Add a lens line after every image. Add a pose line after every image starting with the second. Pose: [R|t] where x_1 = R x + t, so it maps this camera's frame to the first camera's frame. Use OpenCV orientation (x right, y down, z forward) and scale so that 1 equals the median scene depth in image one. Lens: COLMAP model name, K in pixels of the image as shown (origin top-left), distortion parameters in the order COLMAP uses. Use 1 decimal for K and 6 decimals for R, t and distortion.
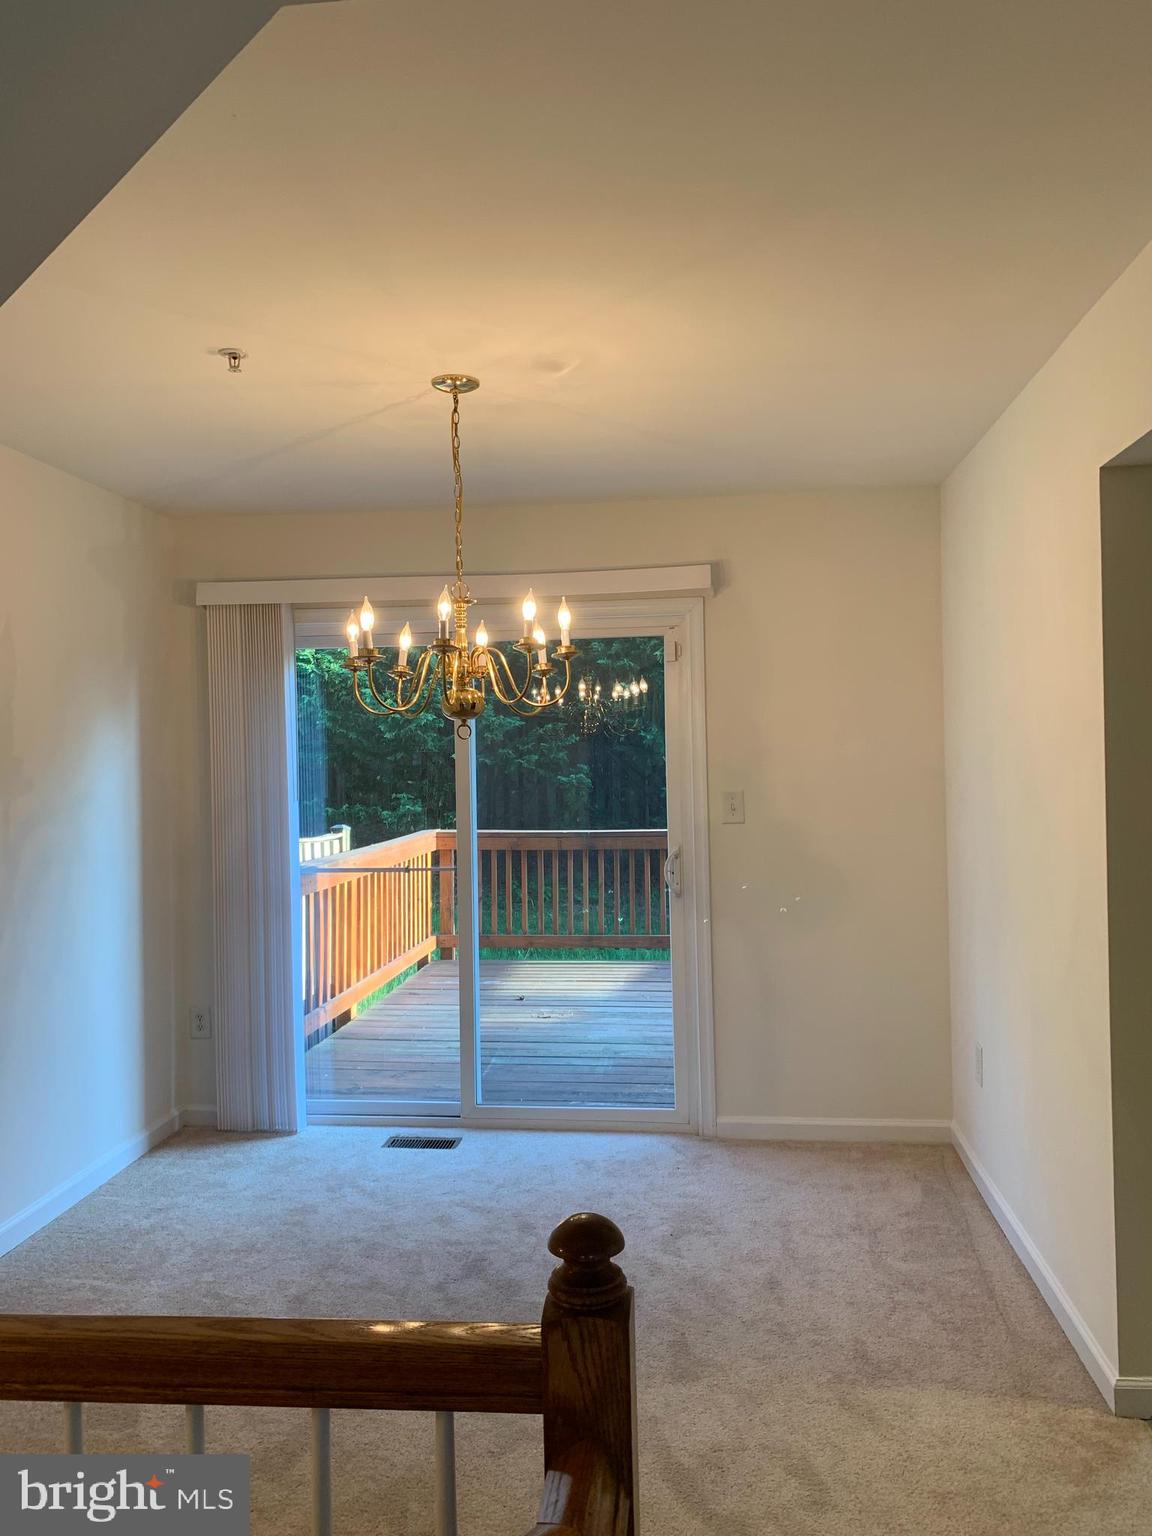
lens RADIAL K [[1172.9, 0, 576.0], [0, 1172.9, 768.0], [0, 0, 1]] dist [0.001401, -0.008497]
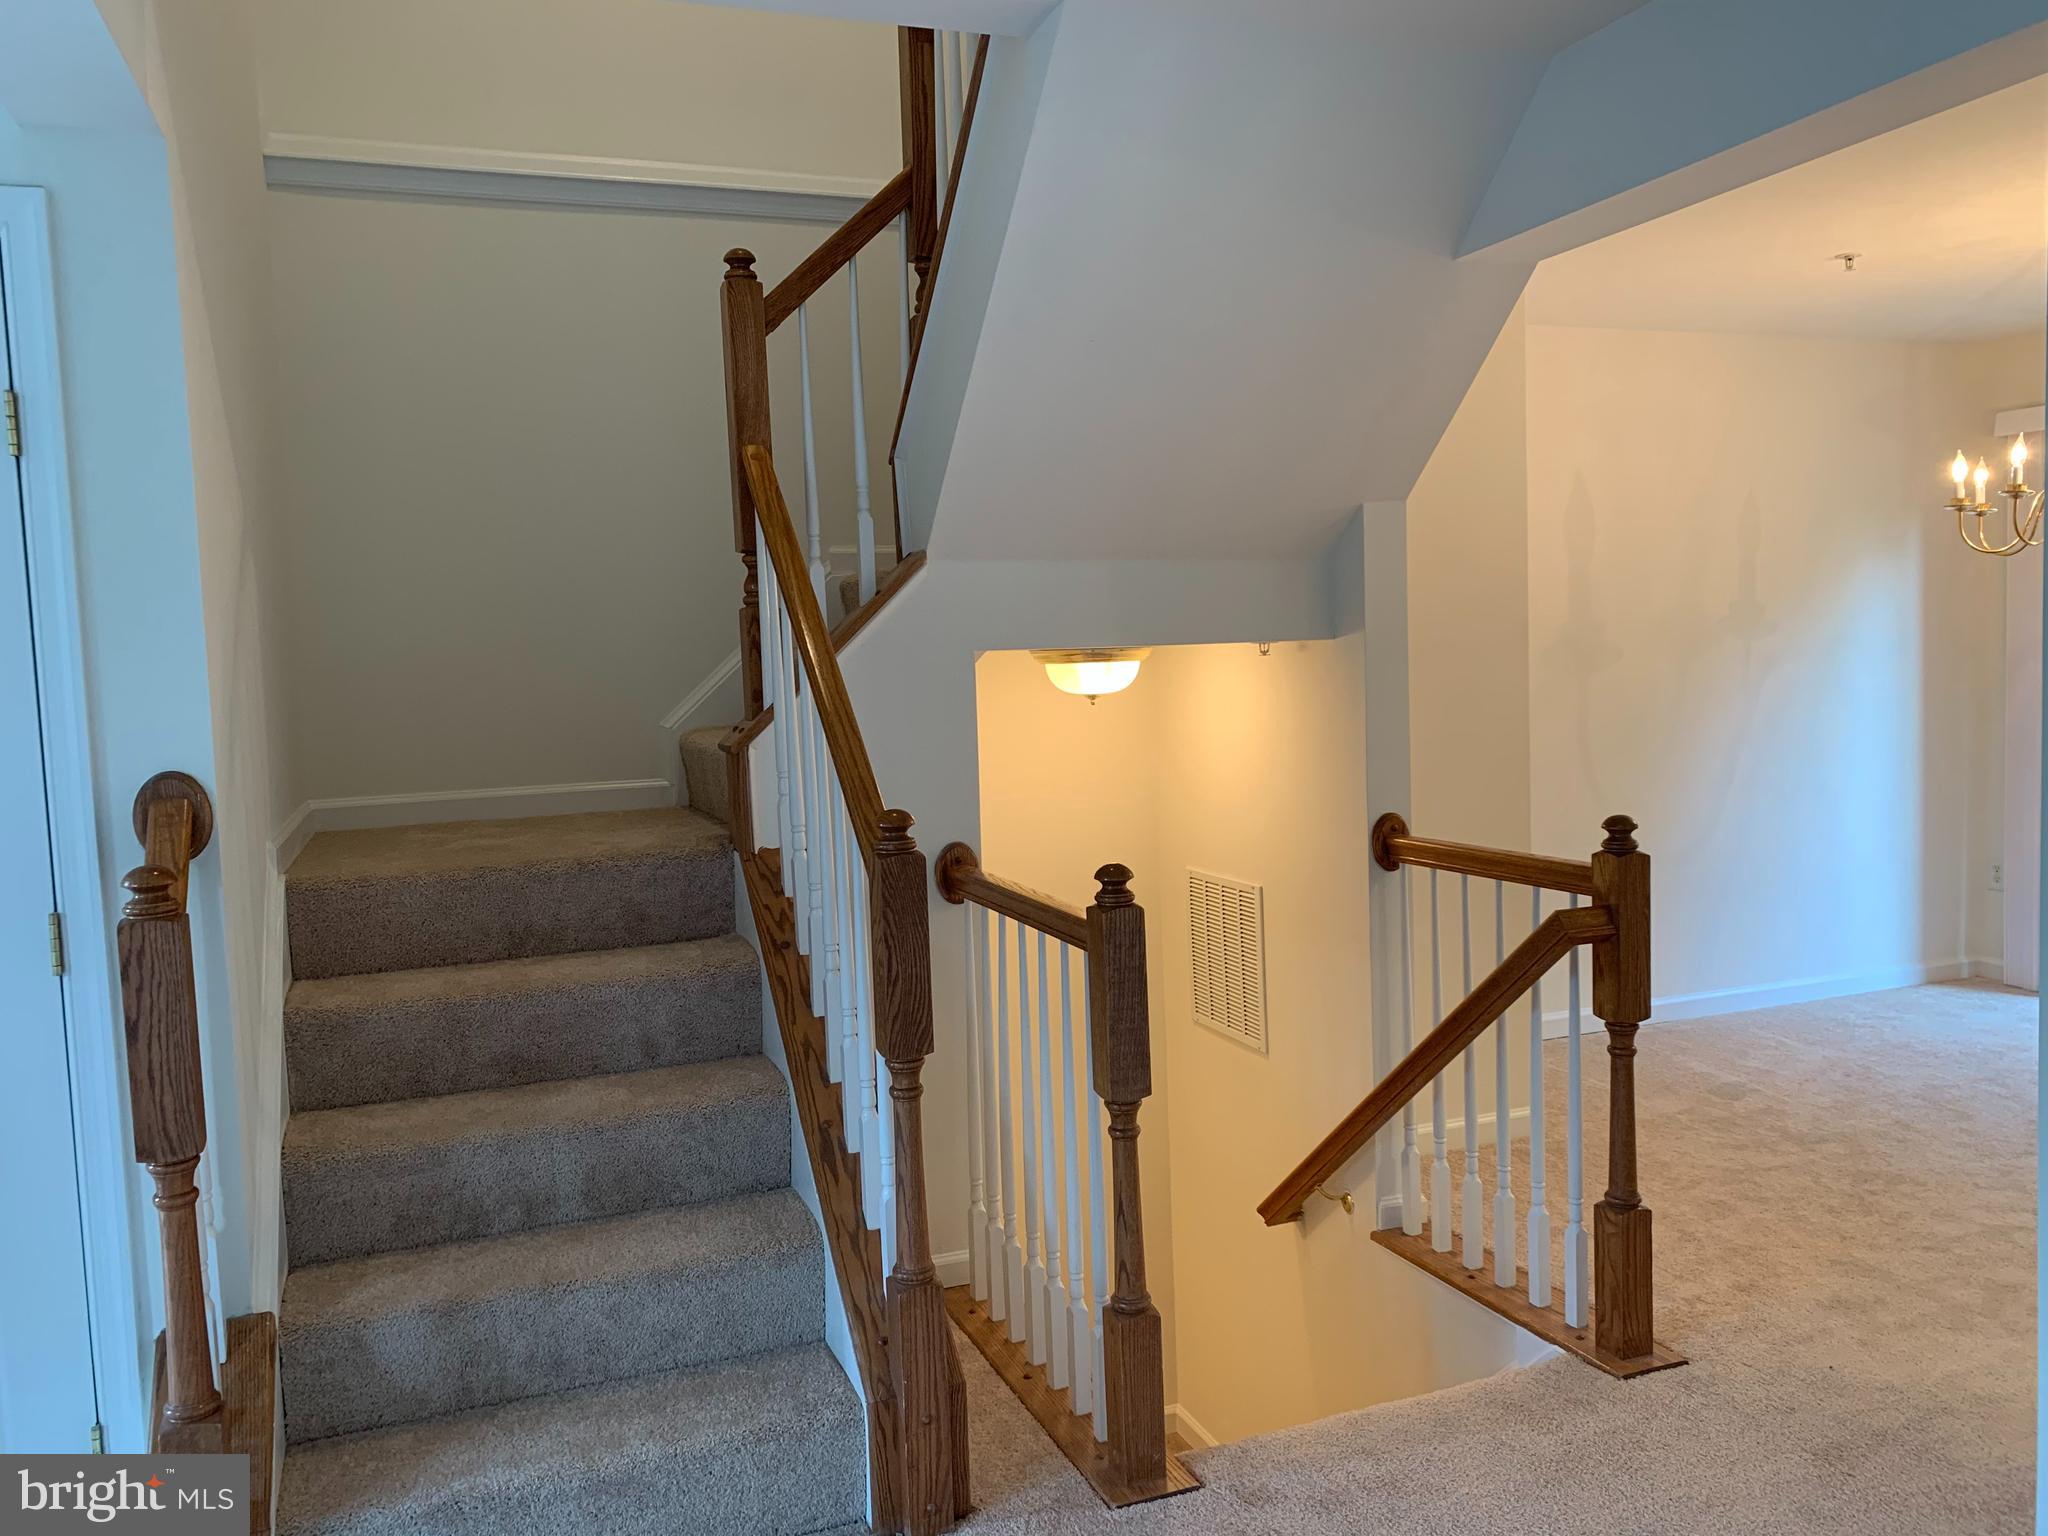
lens RADIAL K [[1563.9, 0, 1024.0], [0, 1563.9, 768.0], [0, 0, 1]] dist [0.001401, -0.008497]
pose [[0.449584, 0.061074, -0.891148, 0.763901], [0.024667, 0.996430, 0.080734, 0.011720], [0.892897, -0.058278, 0.446473, -0.467885]]
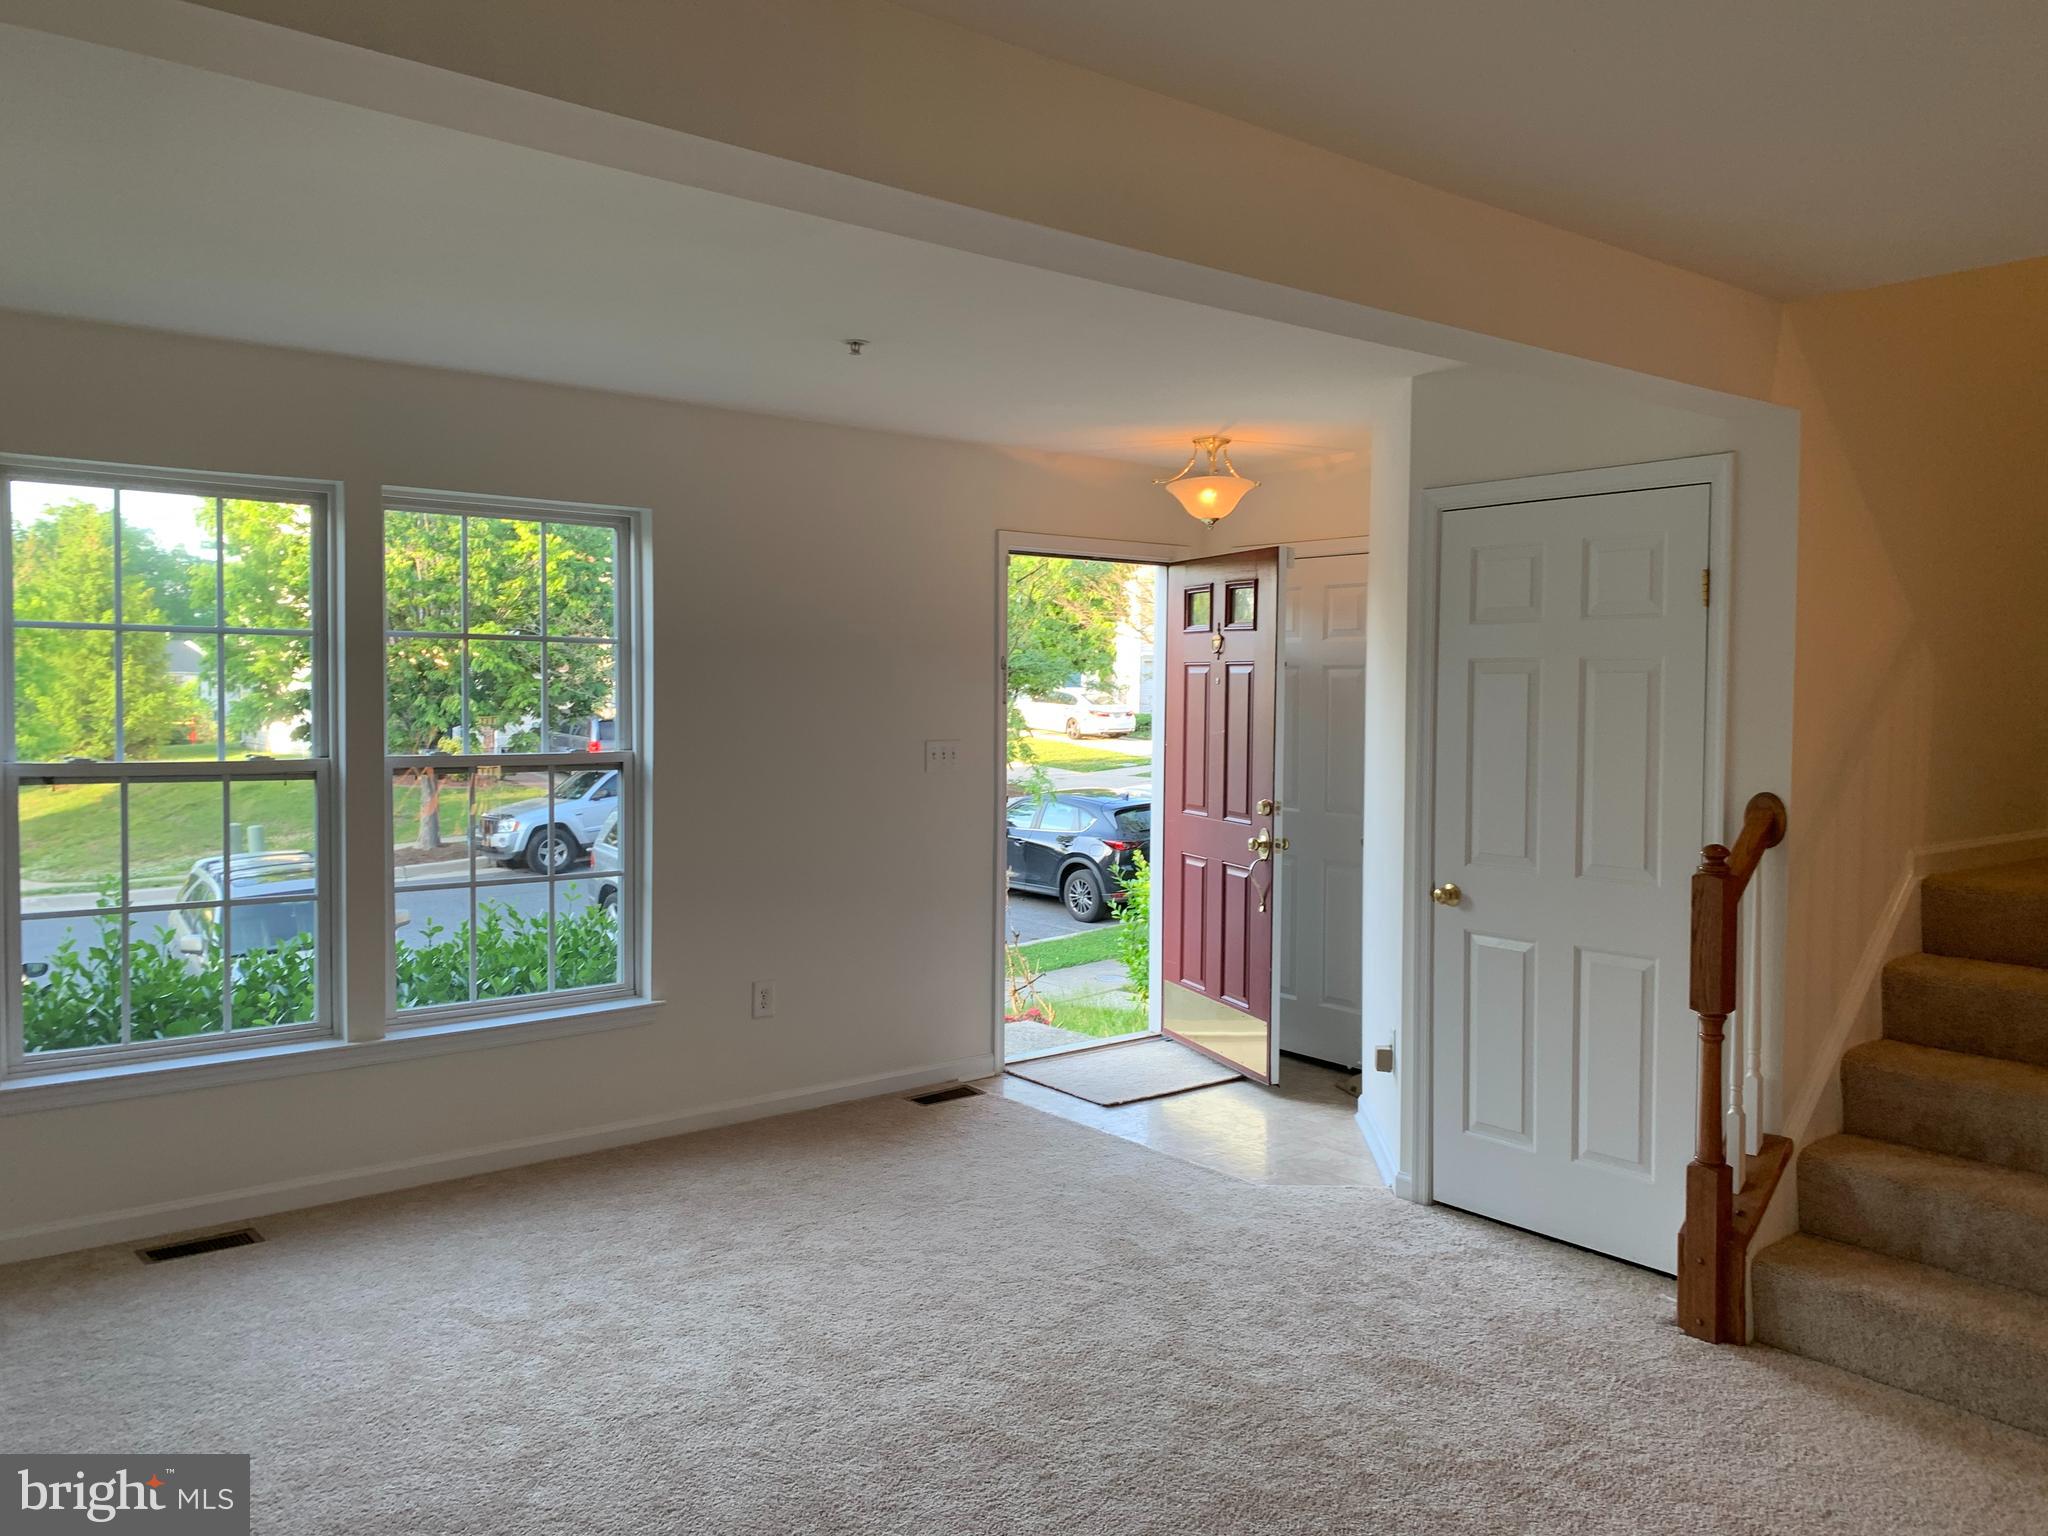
lens RADIAL K [[1540.2, 0, 1019.0], [0, 1540.2, 718.8], [0, 0, 1]] dist [0.002506, -0.000503]
pose [[-0.700325, 0.029404, -0.713218, 1.238333], [-0.001355, 0.999095, 0.042520, -0.051654], [0.713823, 0.030744, -0.699651, -0.031320]]
